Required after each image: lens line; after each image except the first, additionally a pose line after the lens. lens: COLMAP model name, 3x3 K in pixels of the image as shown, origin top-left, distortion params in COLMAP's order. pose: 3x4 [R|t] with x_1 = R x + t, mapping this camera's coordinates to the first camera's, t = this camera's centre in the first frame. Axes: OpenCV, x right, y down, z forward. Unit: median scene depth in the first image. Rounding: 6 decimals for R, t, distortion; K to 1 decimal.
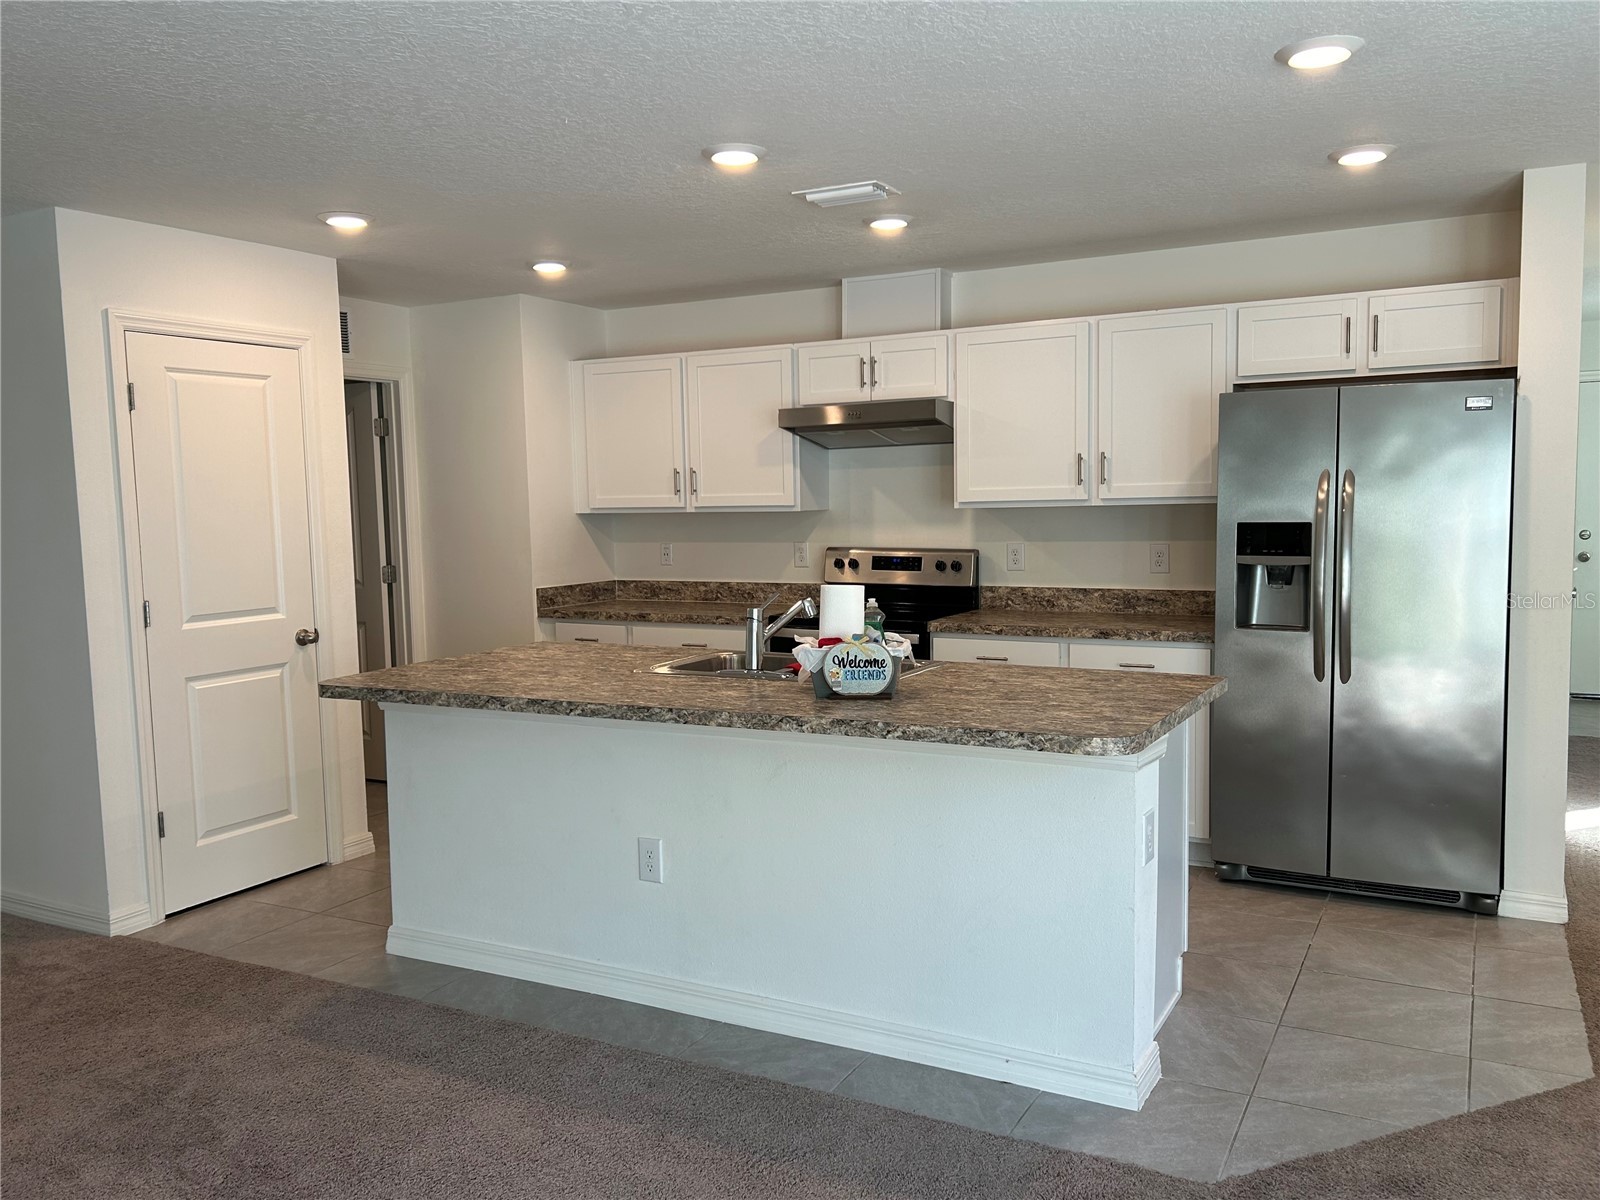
lens RADIAL K [[1282.7, 0, 800.0], [0, 1282.7, 600.0], [0, 0, 1]] dist [0.089243, -0.121075]
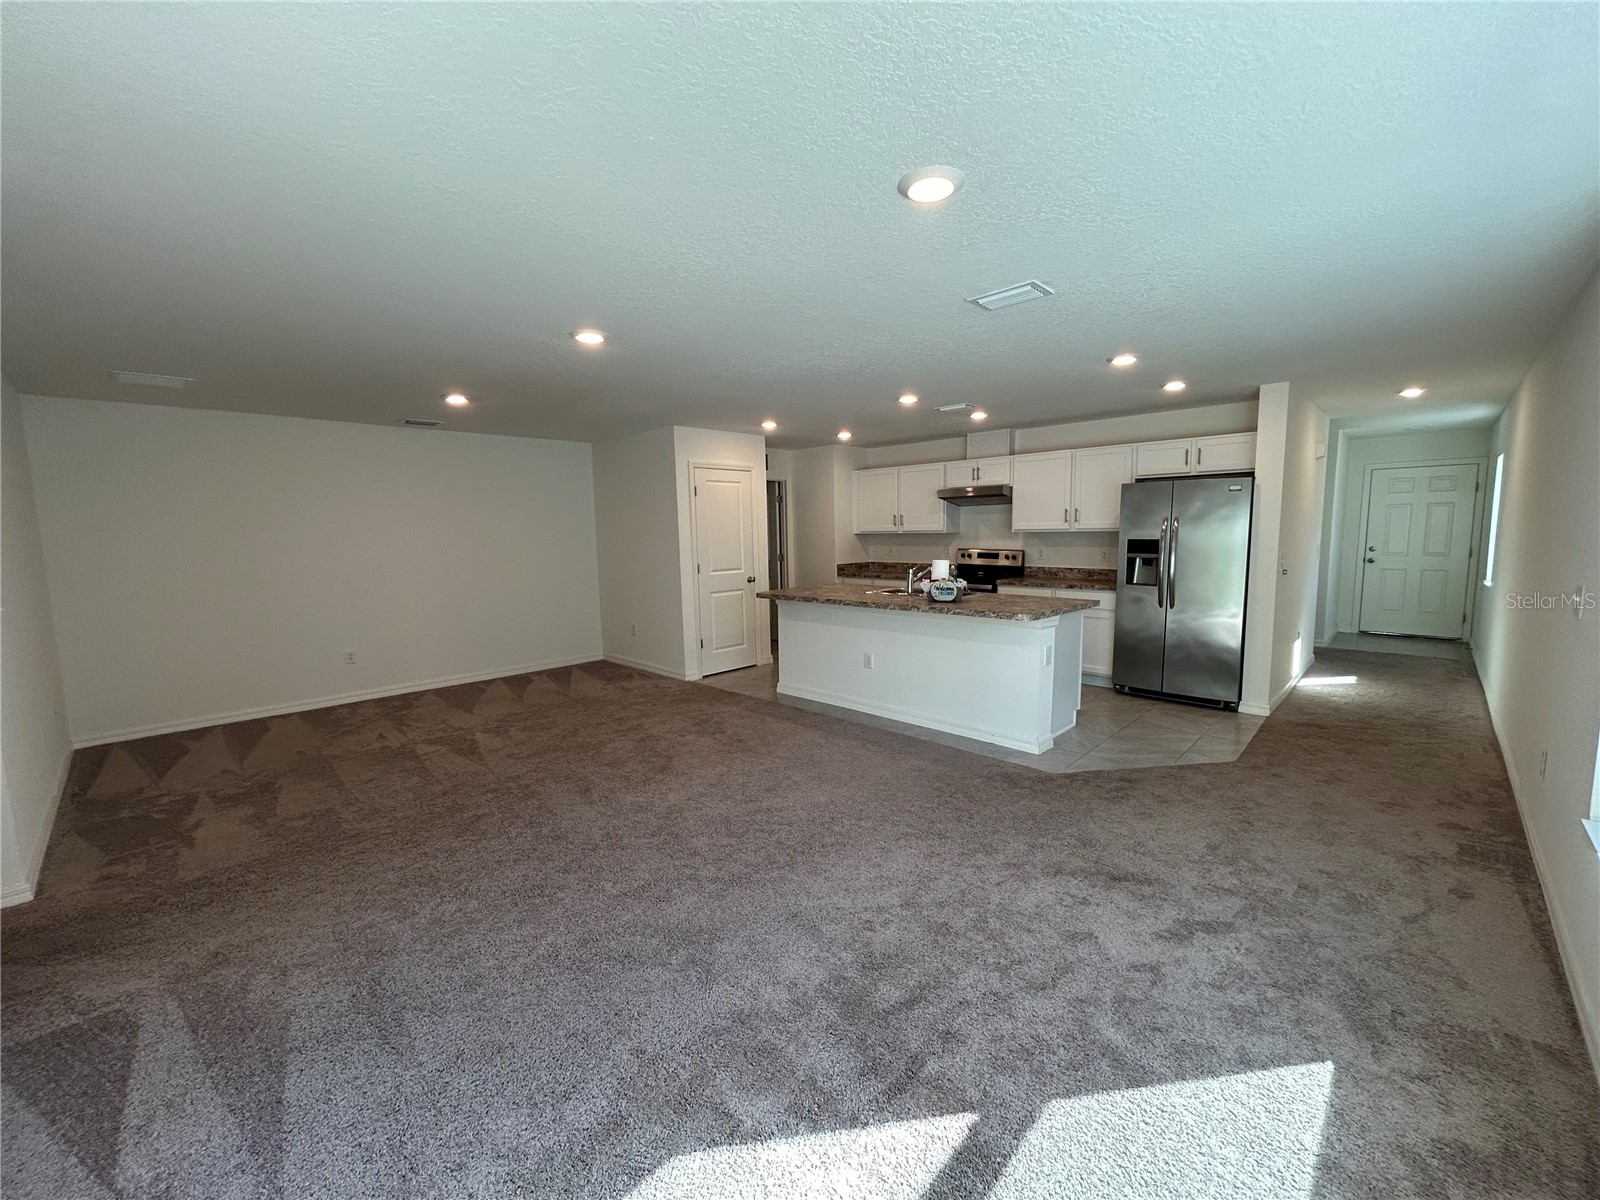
lens RADIAL K [[647.5, 0, 800.0], [0, 647.5, 600.0], [0, 0, 1]] dist [-0.001379, -0.000044]
pose [[0.961359, 0.034506, -0.273126, 0.090628], [-0.025364, 0.998996, 0.036933, 0.021194], [0.274126, -0.028579, 0.961269, -0.281093]]
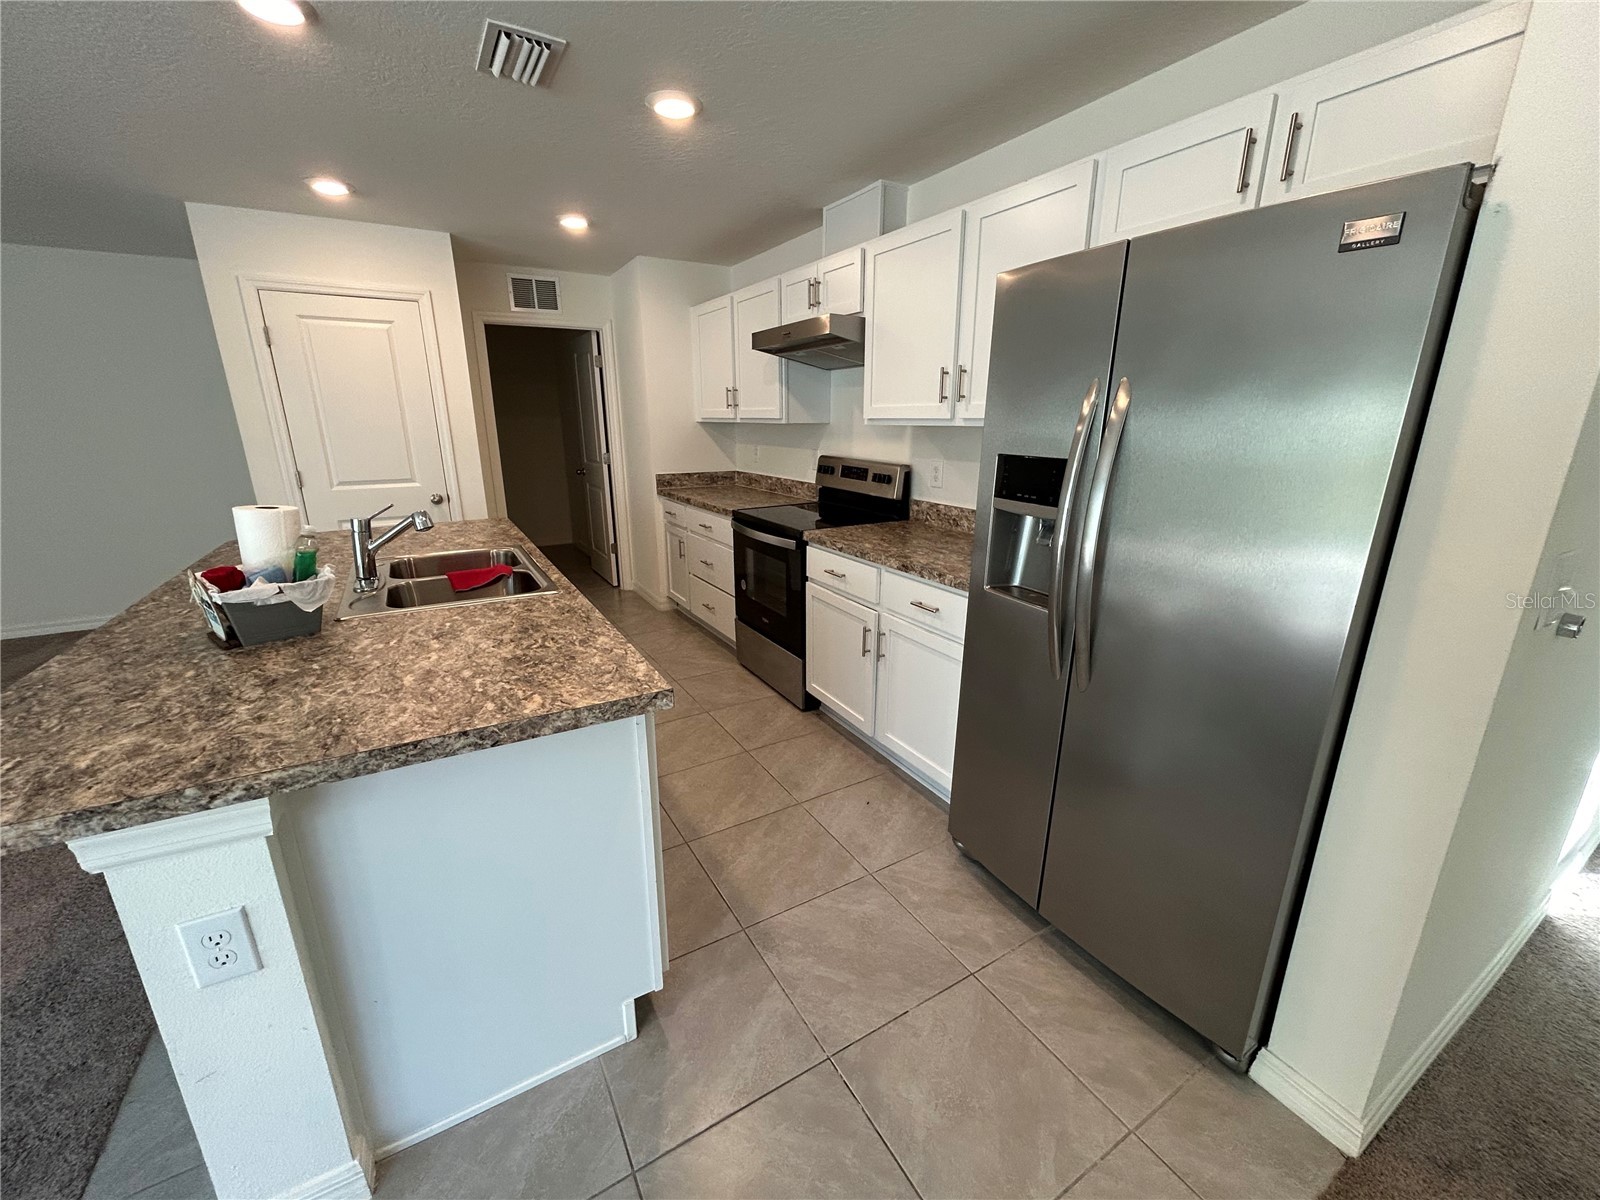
lens RADIAL K [[647.5, 0, 800.0], [0, 647.5, 600.0], [0, 0, 1]] dist [-0.001379, -0.000044]
pose [[0.856795, 0.159382, -0.490408, 0.428779], [-0.058367, 0.974897, 0.214868, -0.049904], [0.512344, -0.155474, 0.844590, 0.593253]]
